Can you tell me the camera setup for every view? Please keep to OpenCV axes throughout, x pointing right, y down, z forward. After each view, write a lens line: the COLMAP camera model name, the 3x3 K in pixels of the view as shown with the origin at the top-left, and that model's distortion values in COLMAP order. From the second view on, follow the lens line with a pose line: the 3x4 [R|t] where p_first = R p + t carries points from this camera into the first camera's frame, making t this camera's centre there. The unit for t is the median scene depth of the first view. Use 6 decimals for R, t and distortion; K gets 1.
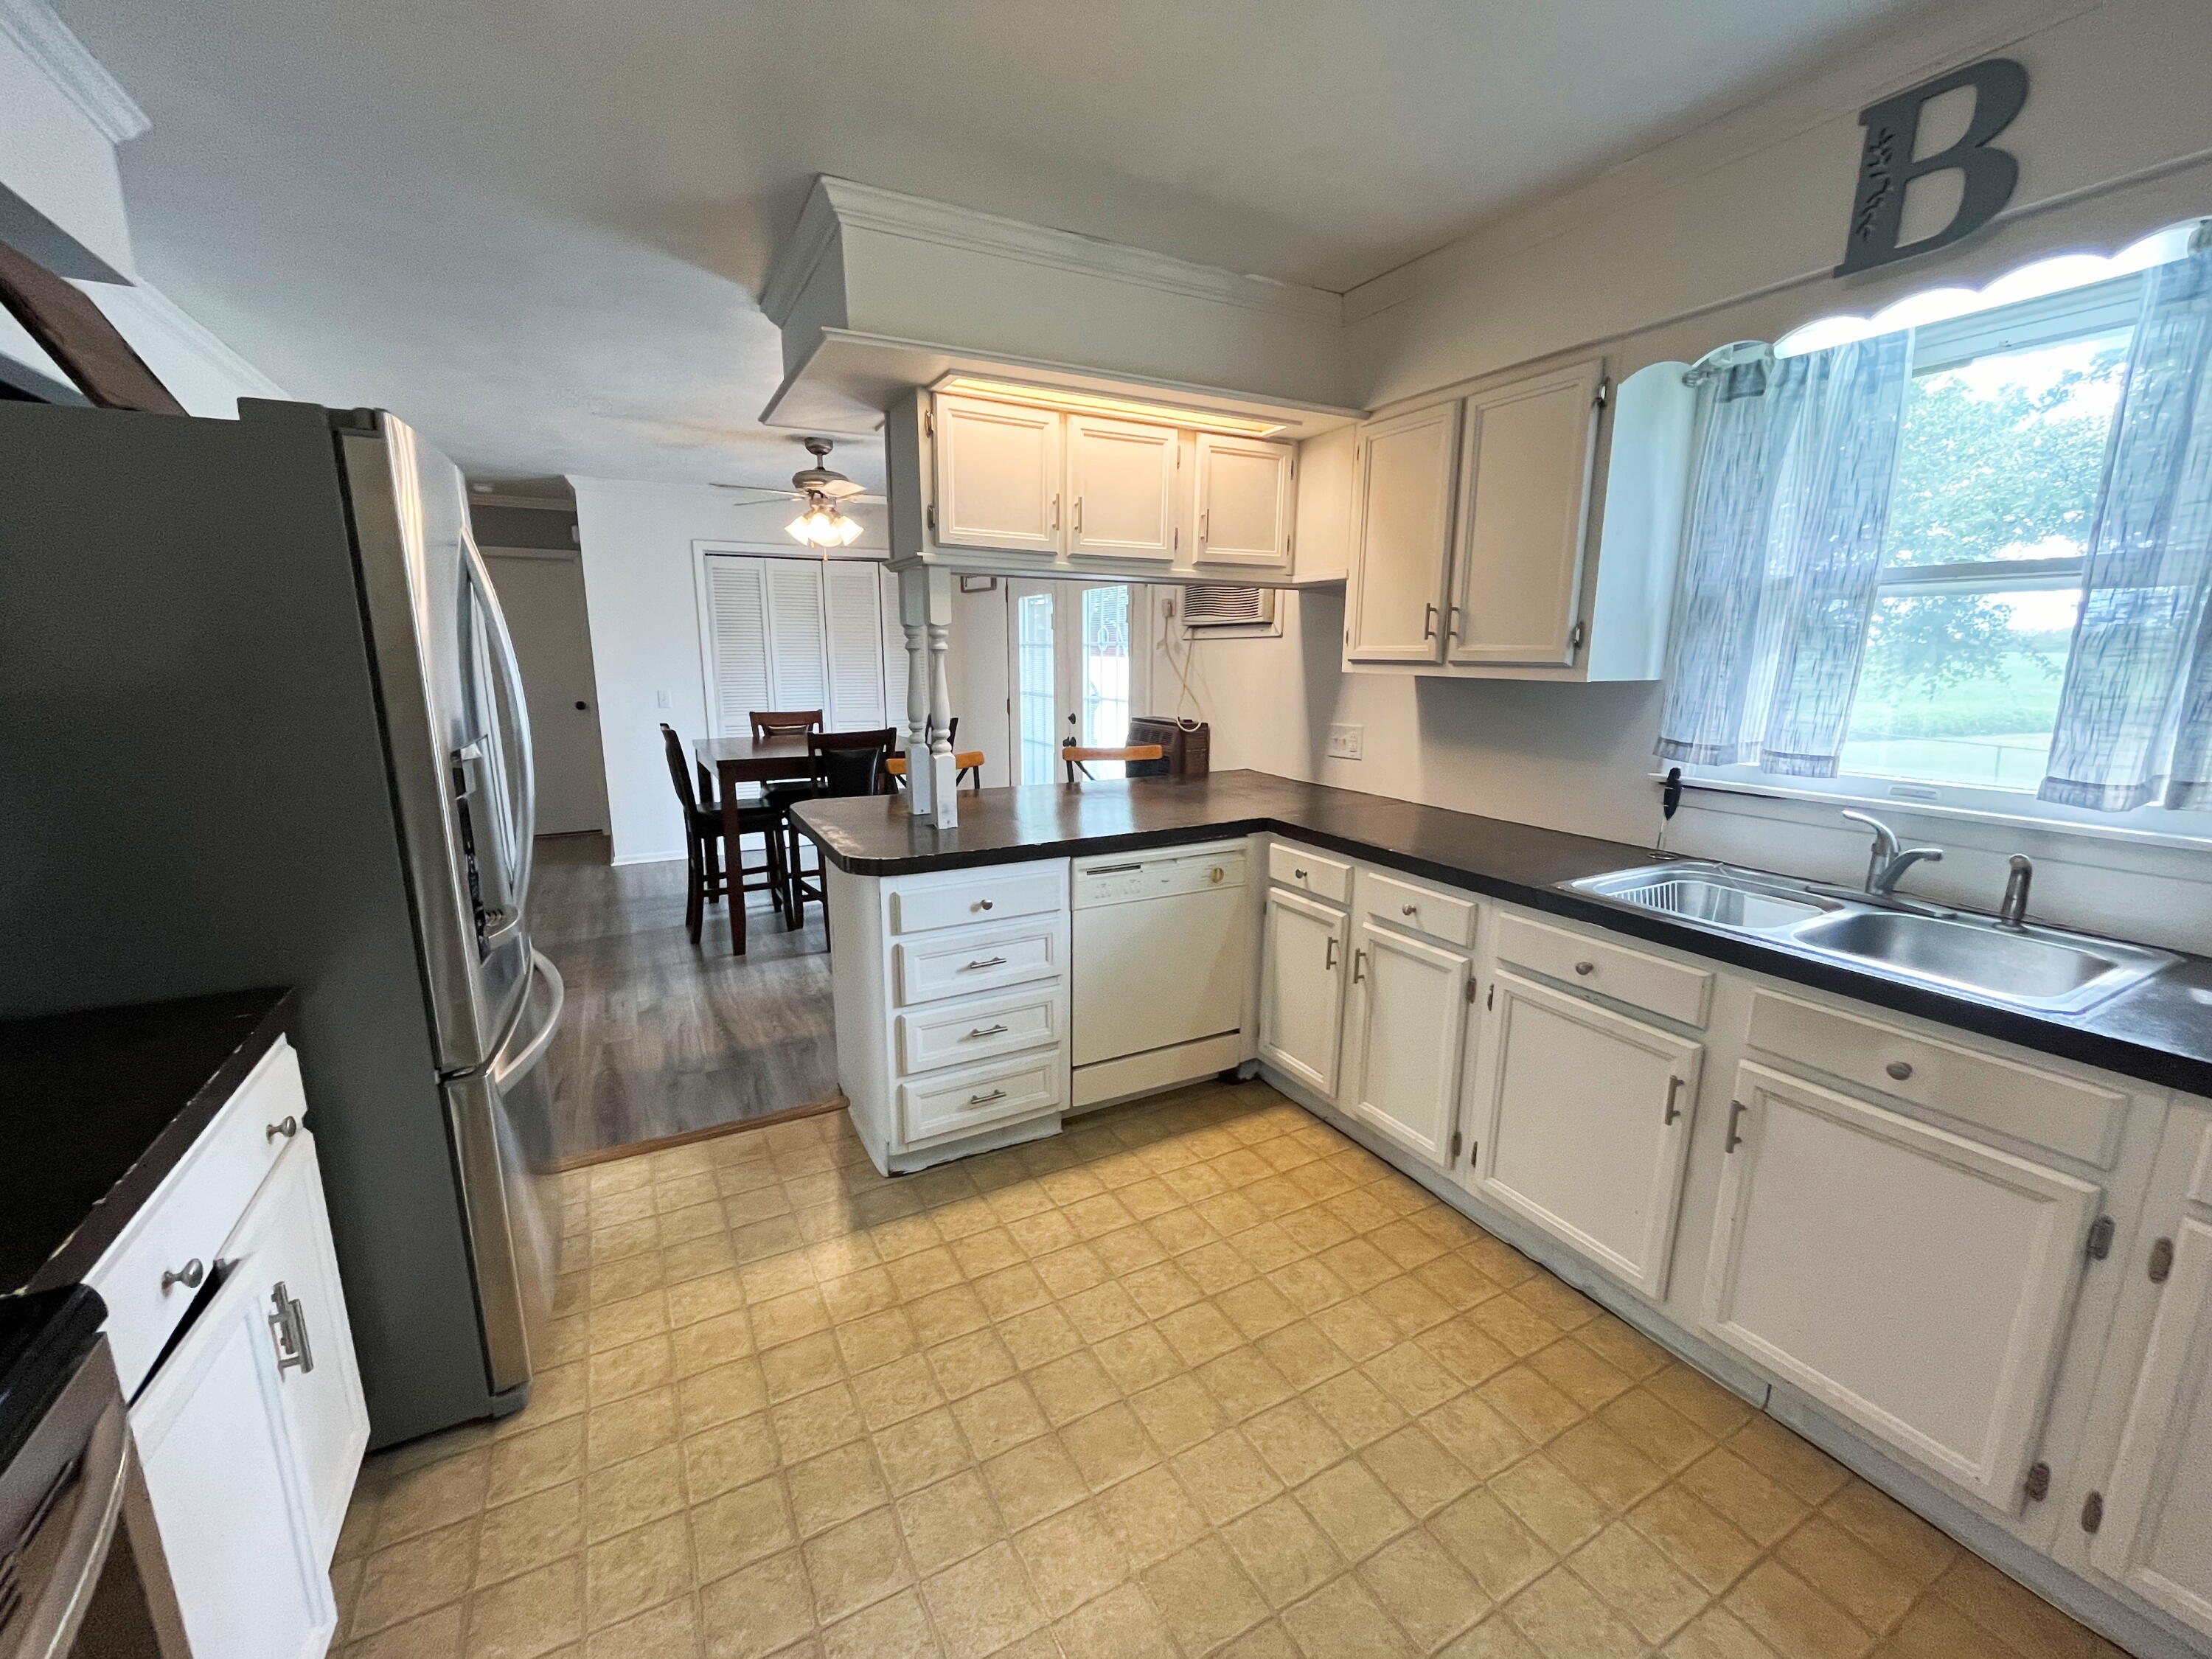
lens RADIAL K [[902.8, 0, 1104.3], [0, 902.8, 834.2], [0, 0, 1]] dist [0.001260, -0.000483]
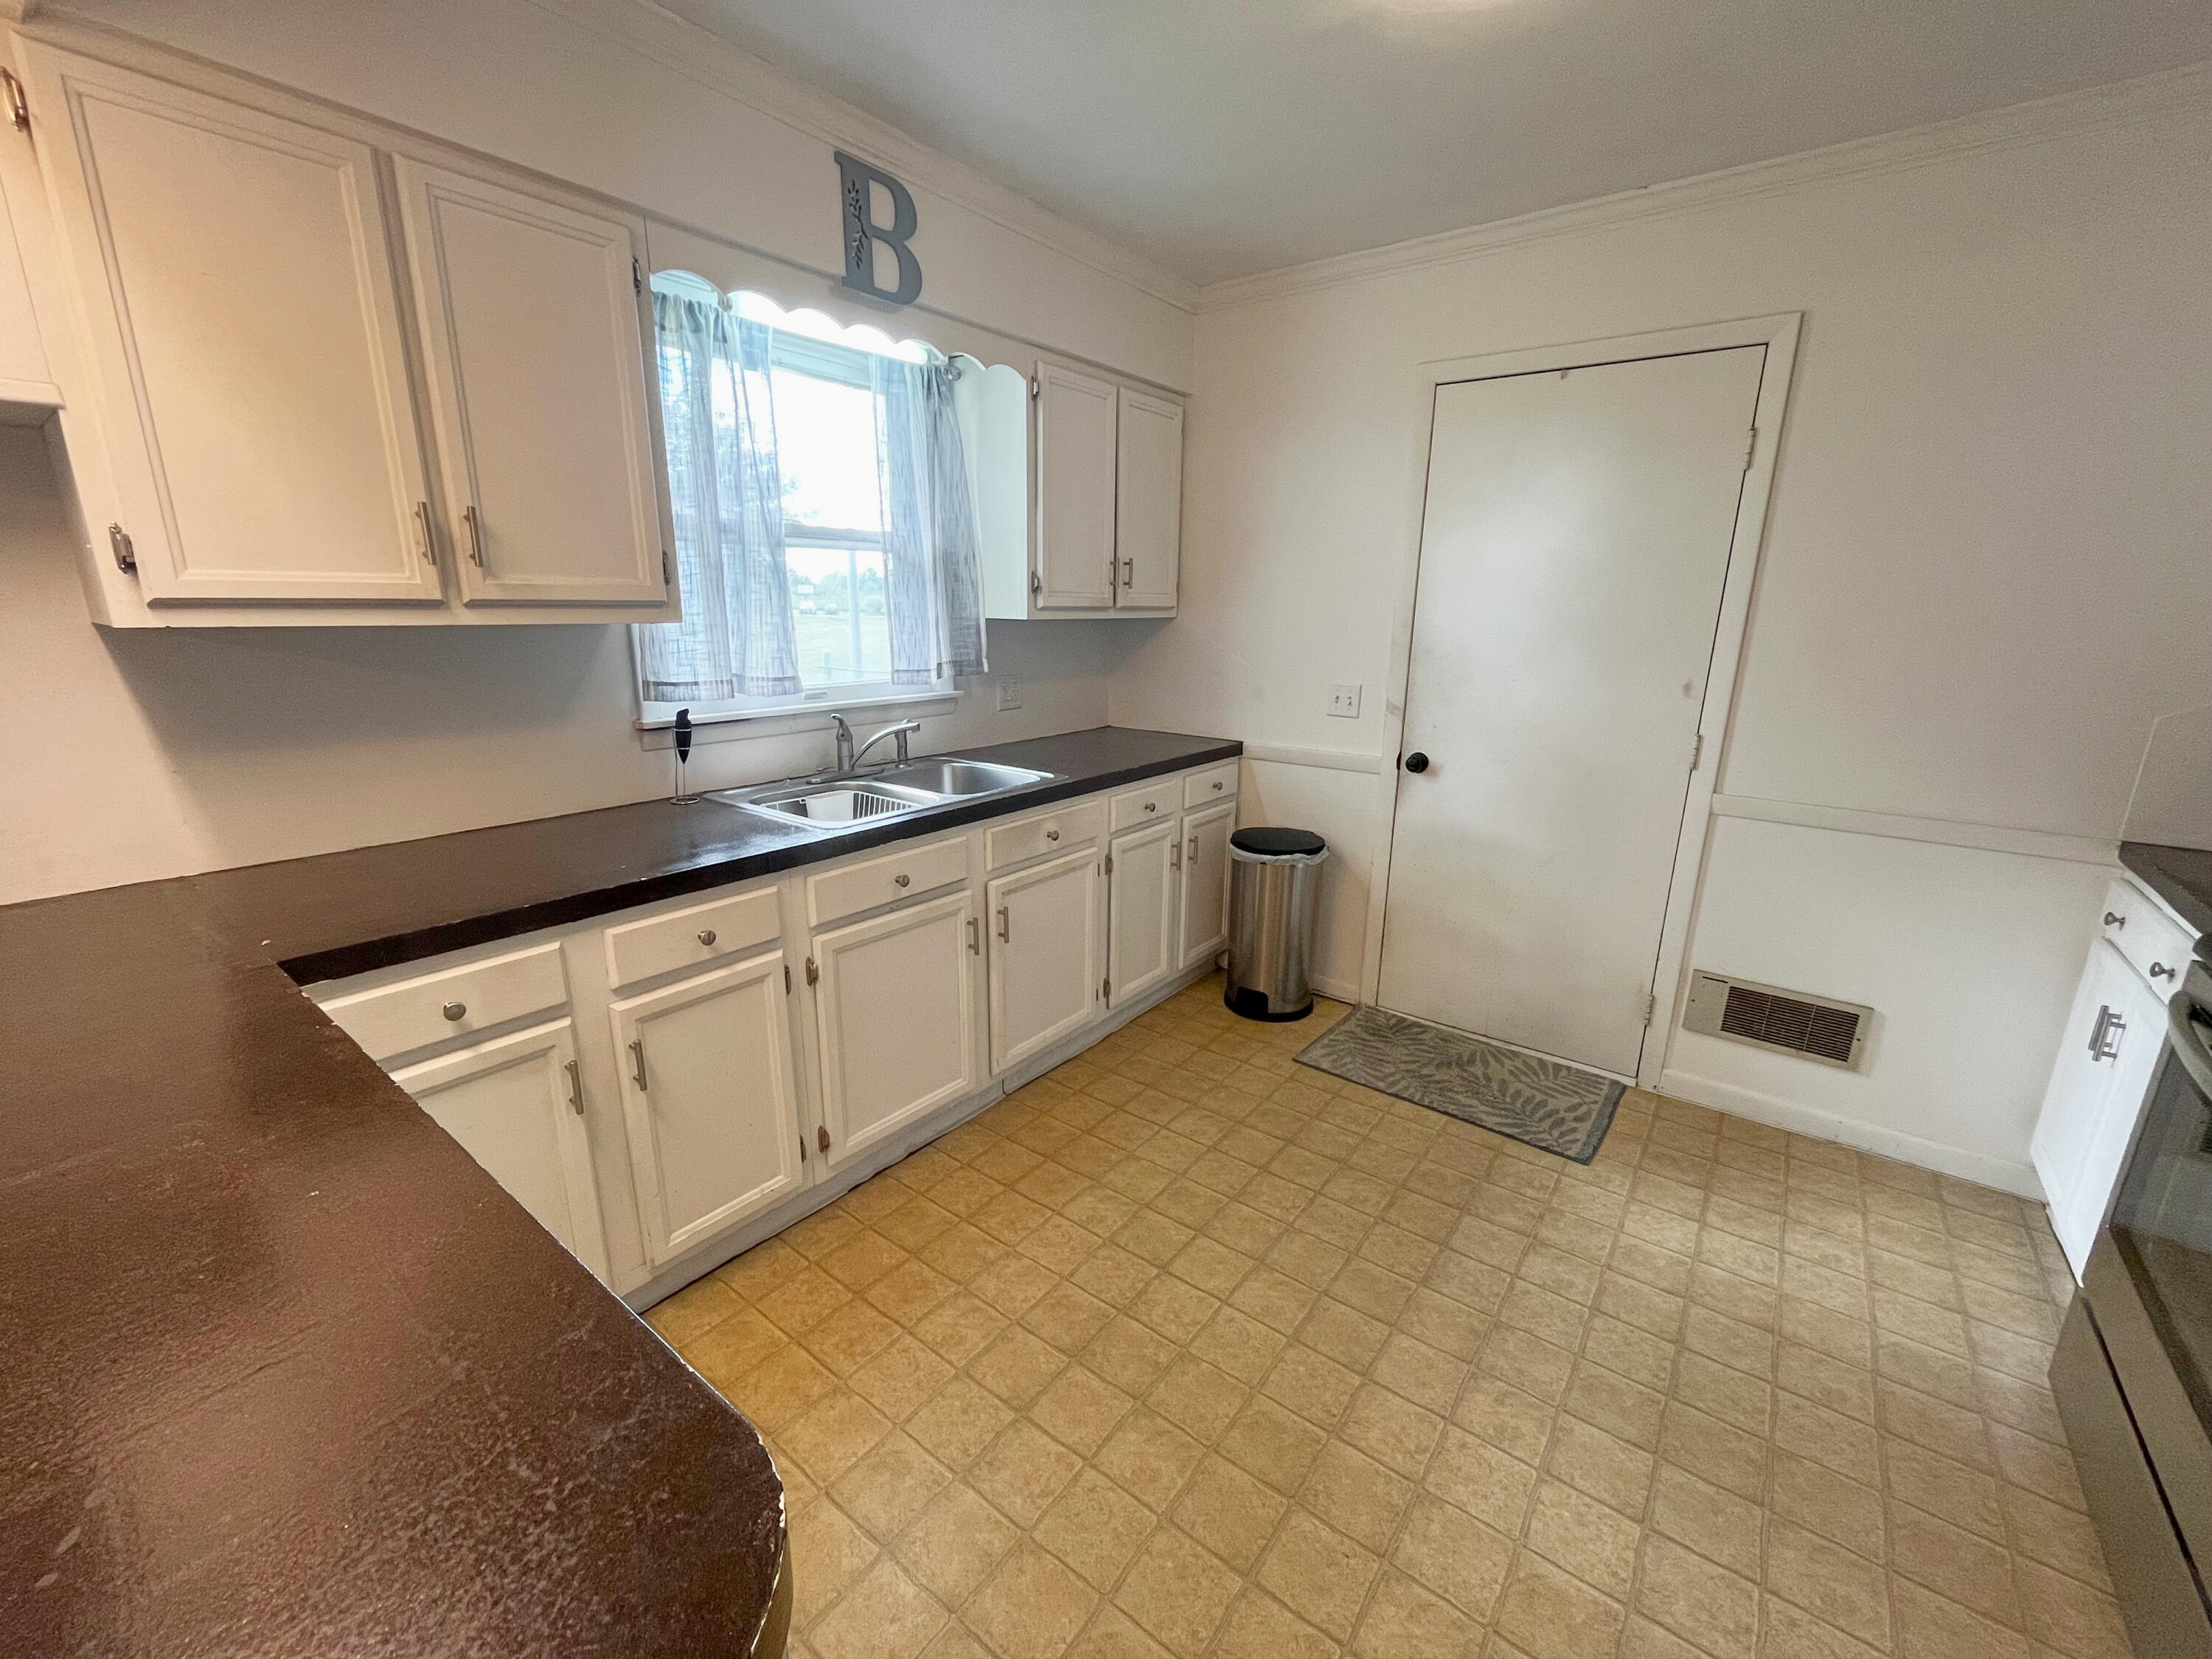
lens RADIAL K [[902.8, 0, 1104.3], [0, 902.8, 834.2], [0, 0, 1]] dist [0.001260, -0.000483]
pose [[-0.405721, -0.237864, 0.882503, -0.450509], [0.170257, 0.928974, 0.328663, -0.191666], [-0.898000, 0.283598, -0.336406, 0.960652]]
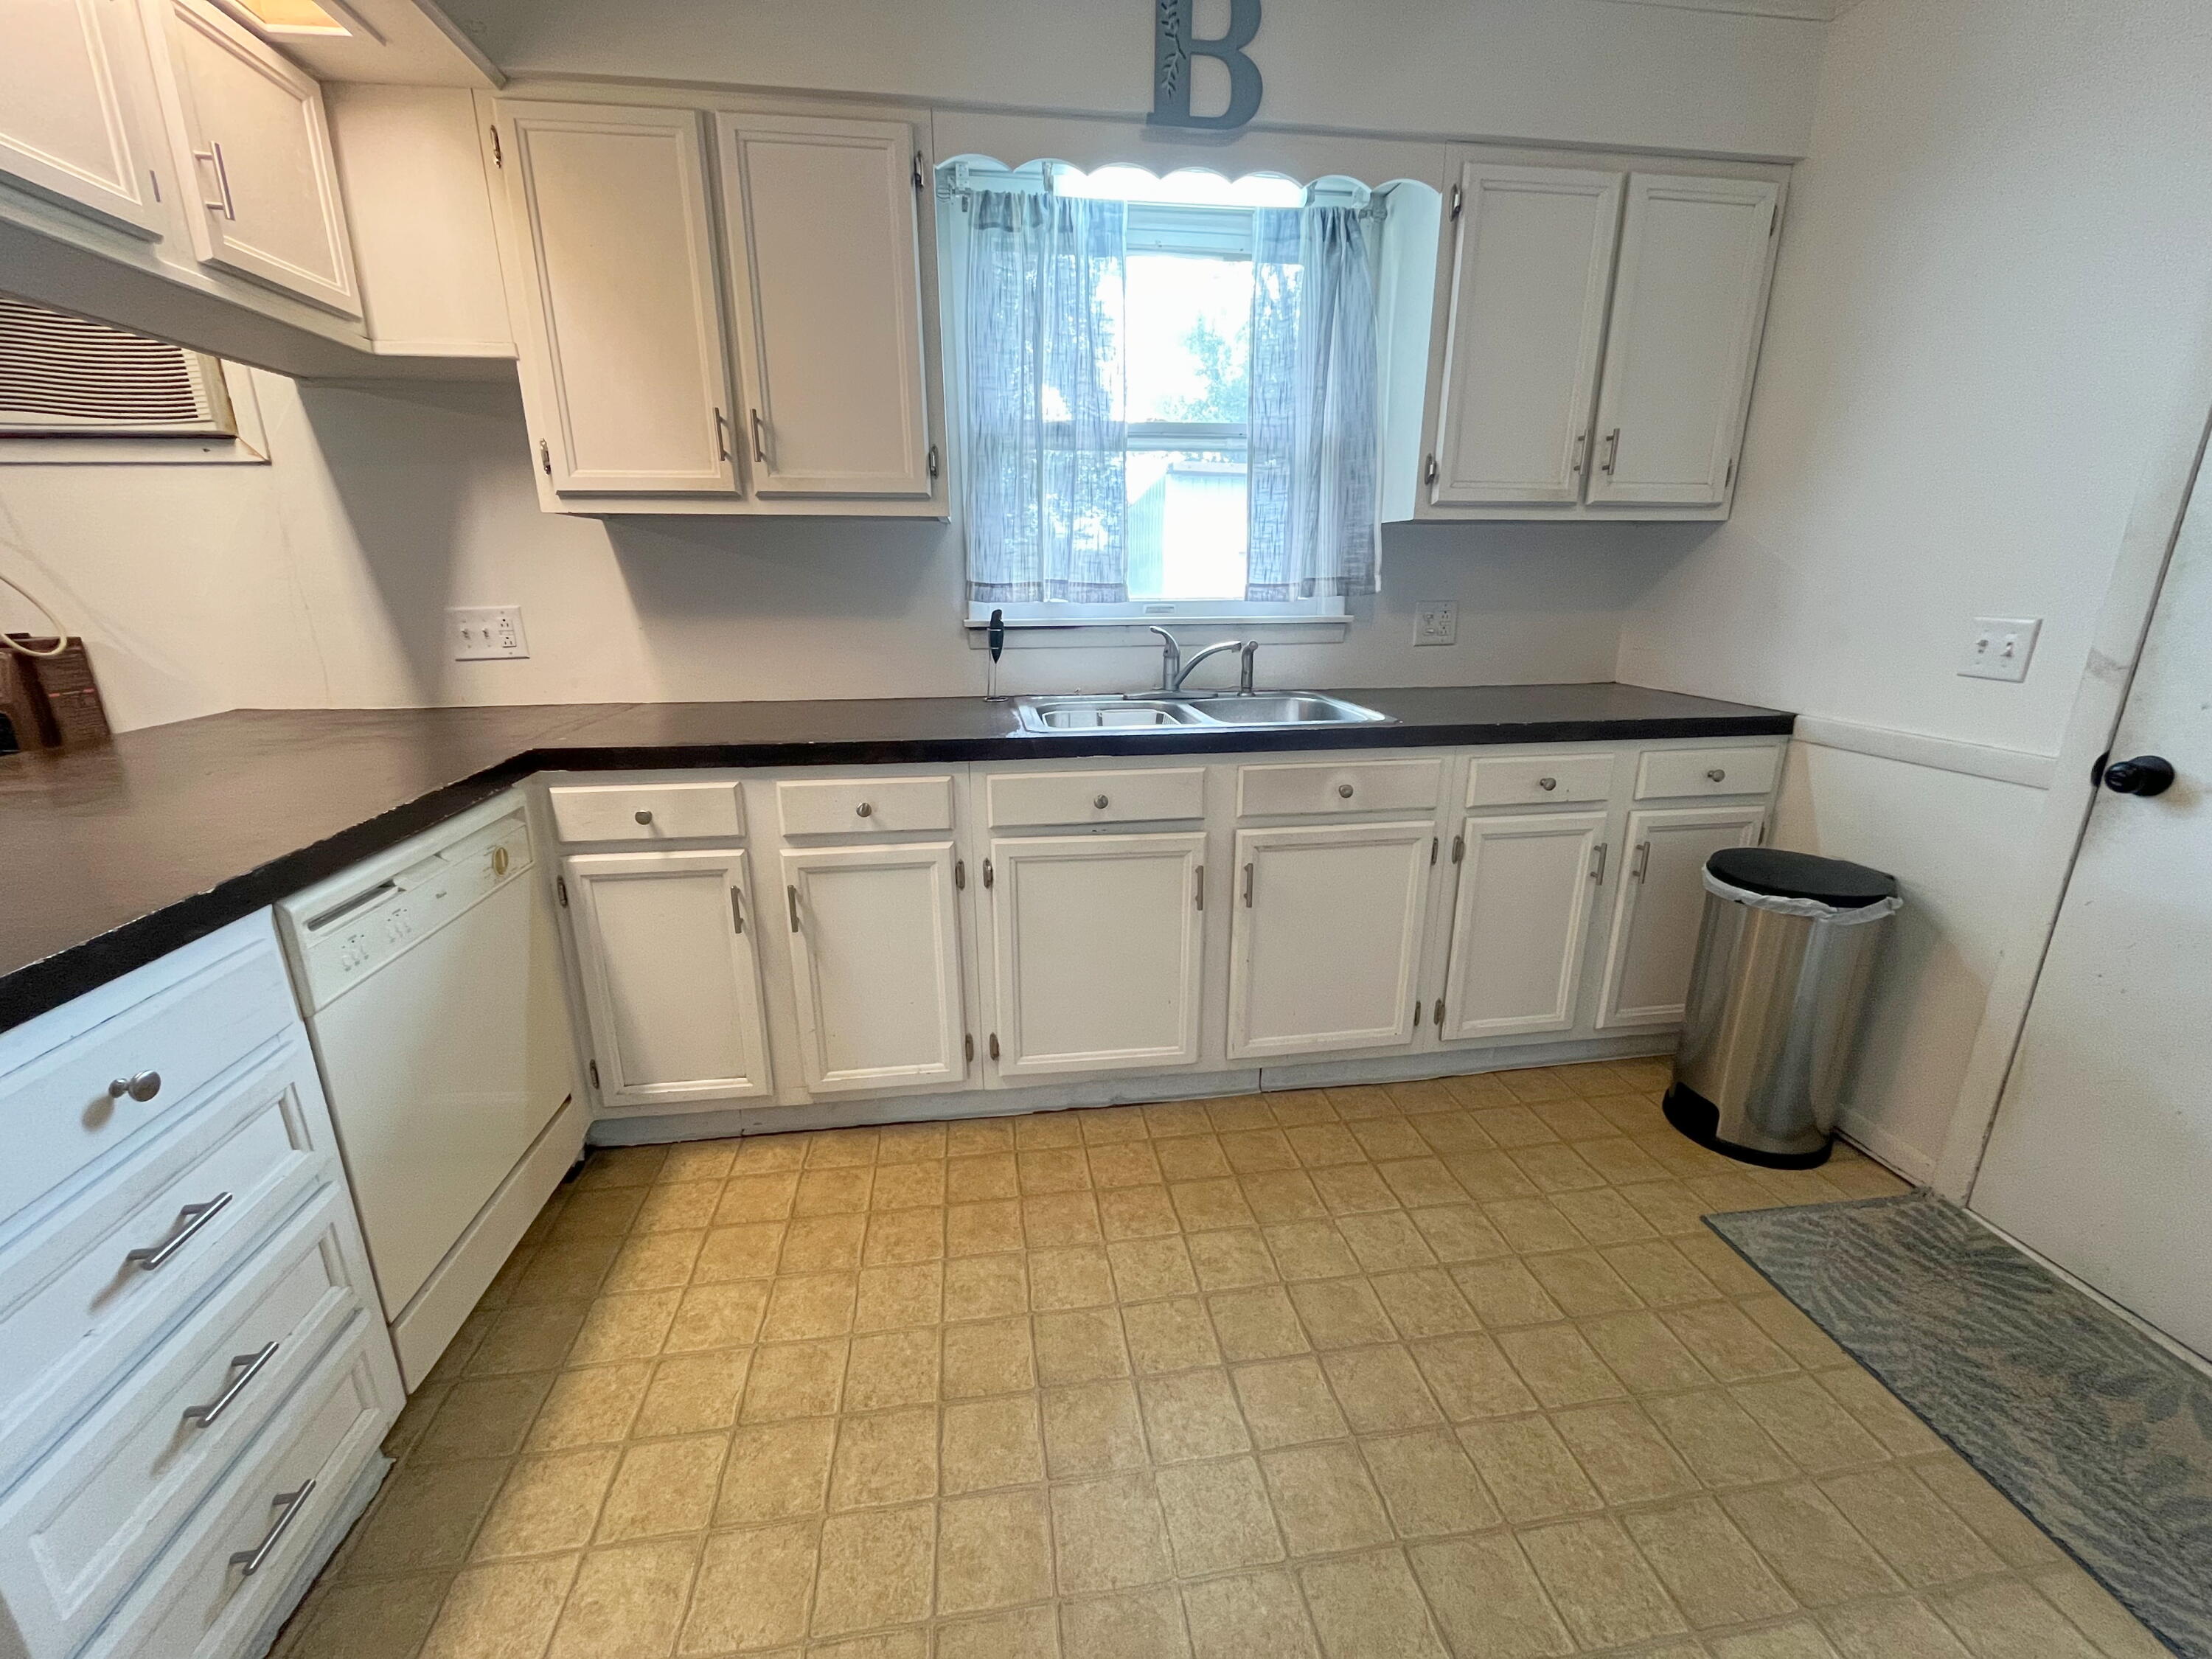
lens RADIAL K [[902.4, 0, 1103.3], [0, 902.4, 833.7], [0, 0, 1]] dist [-0.001507, -0.000327]
pose [[0.345904, -0.267947, 0.899197, -0.312927], [0.193207, 0.958159, 0.211194, -0.022672], [-0.918162, 0.100678, 0.383200, 0.525460]]
